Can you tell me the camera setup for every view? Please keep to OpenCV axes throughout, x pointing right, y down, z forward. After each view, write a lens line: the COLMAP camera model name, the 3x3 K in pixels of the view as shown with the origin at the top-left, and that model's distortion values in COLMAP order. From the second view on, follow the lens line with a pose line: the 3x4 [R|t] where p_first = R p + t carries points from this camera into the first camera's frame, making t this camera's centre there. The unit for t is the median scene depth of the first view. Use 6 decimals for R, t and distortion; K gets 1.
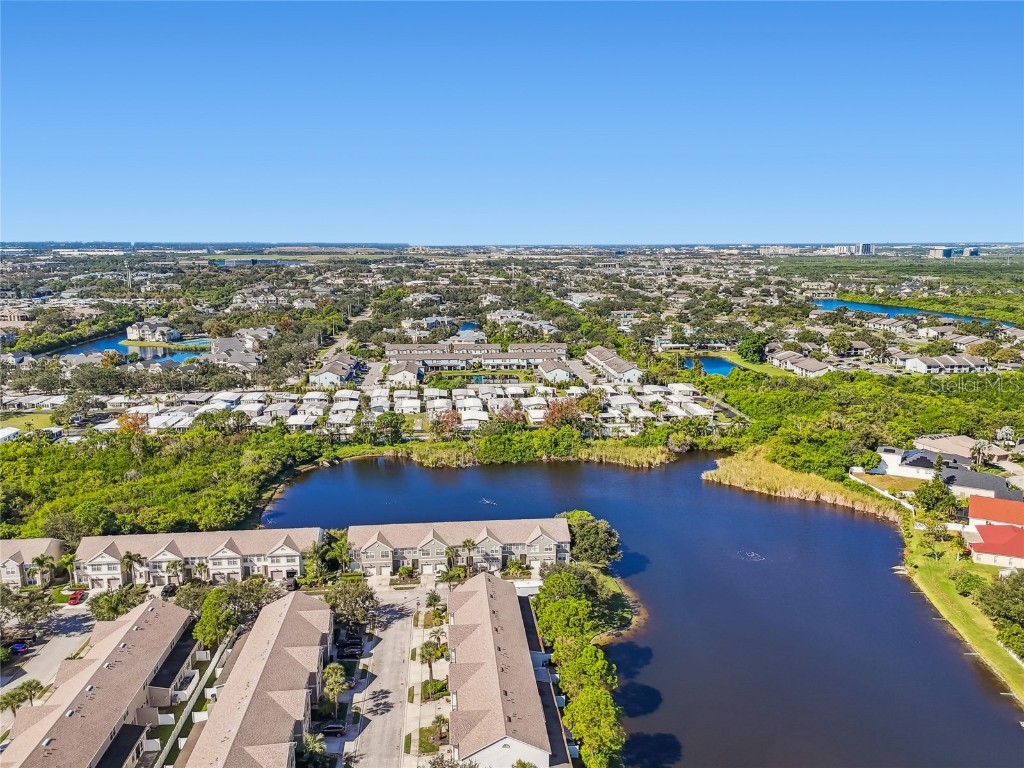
lens RADIAL K [[753.7, 0, 516.6], [0, 753.7, 371.4], [0, 0, 1]] dist [0.096146, -0.098886]
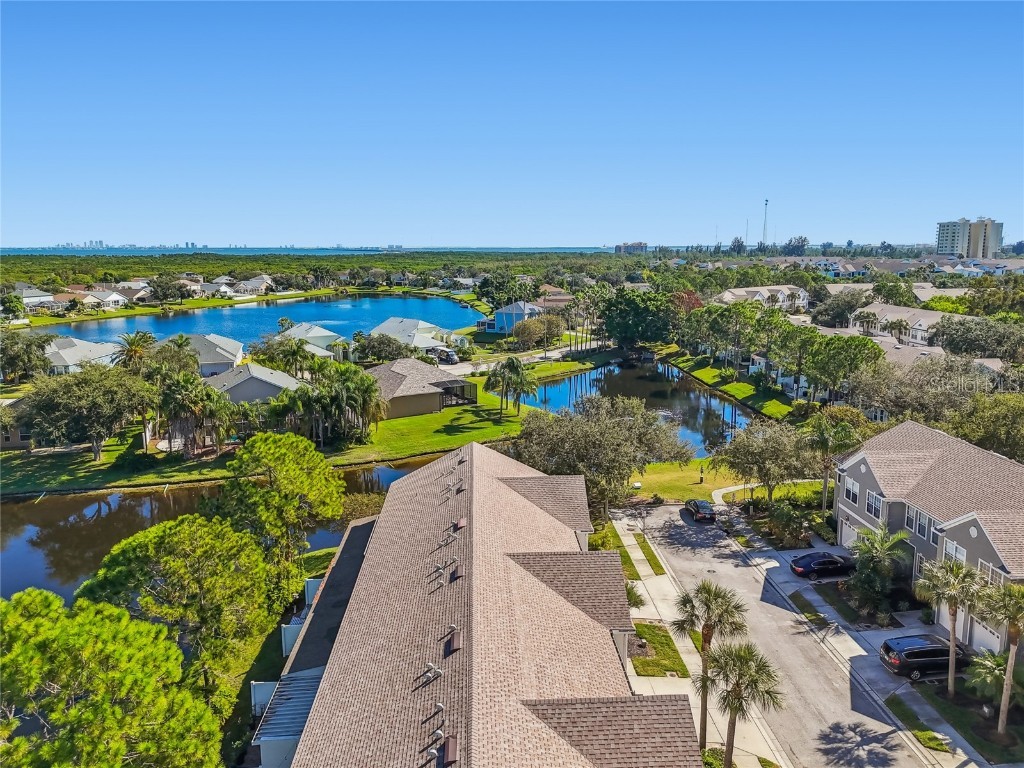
lens RADIAL K [[745.6, 0, 518.1], [0, 745.6, 383.9], [0, 0, 1]] dist [0.092883, -0.082916]
pose [[-0.999023, -0.007688, 0.043511, -0.028434], [0.007651, 0.939770, 0.341723, 0.101813], [-0.043517, 0.341722, -0.938793, 0.617962]]
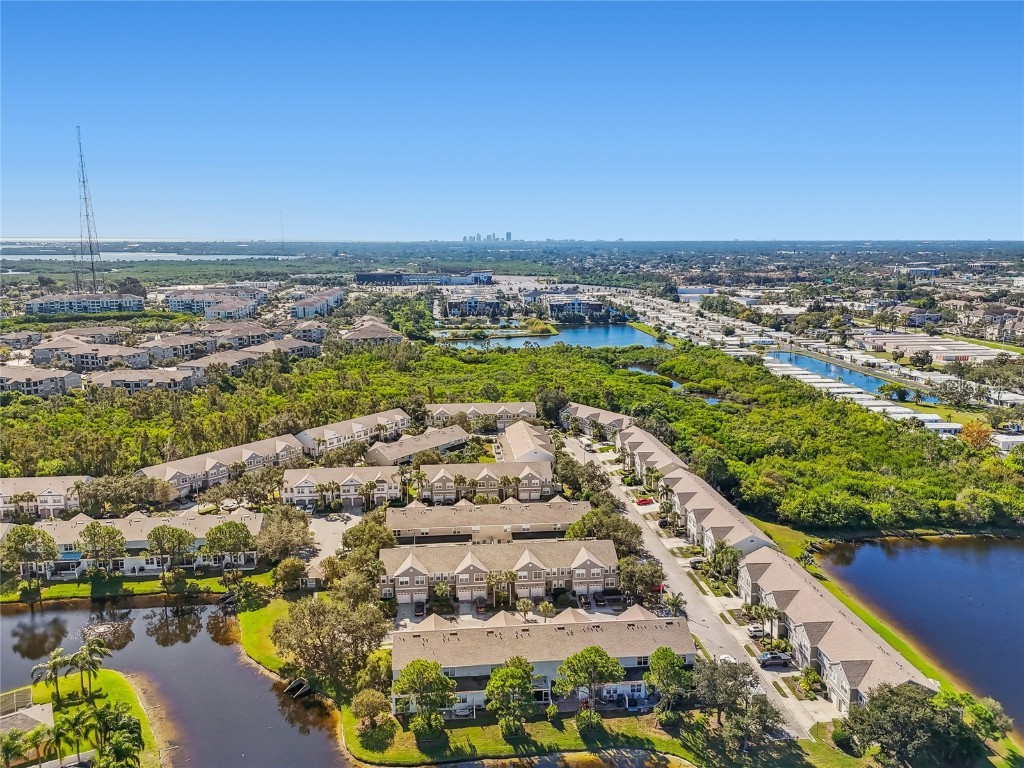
lens RADIAL K [[766.1, 0, 518.2], [0, 766.1, 384.9], [0, 0, 1]] dist [0.096097, -0.106756]
pose [[0.012638, 0.185880, -0.982491, 0.480333], [-0.172203, 0.968294, 0.180979, -0.077271], [0.984980, 0.166901, 0.044246, 0.444270]]
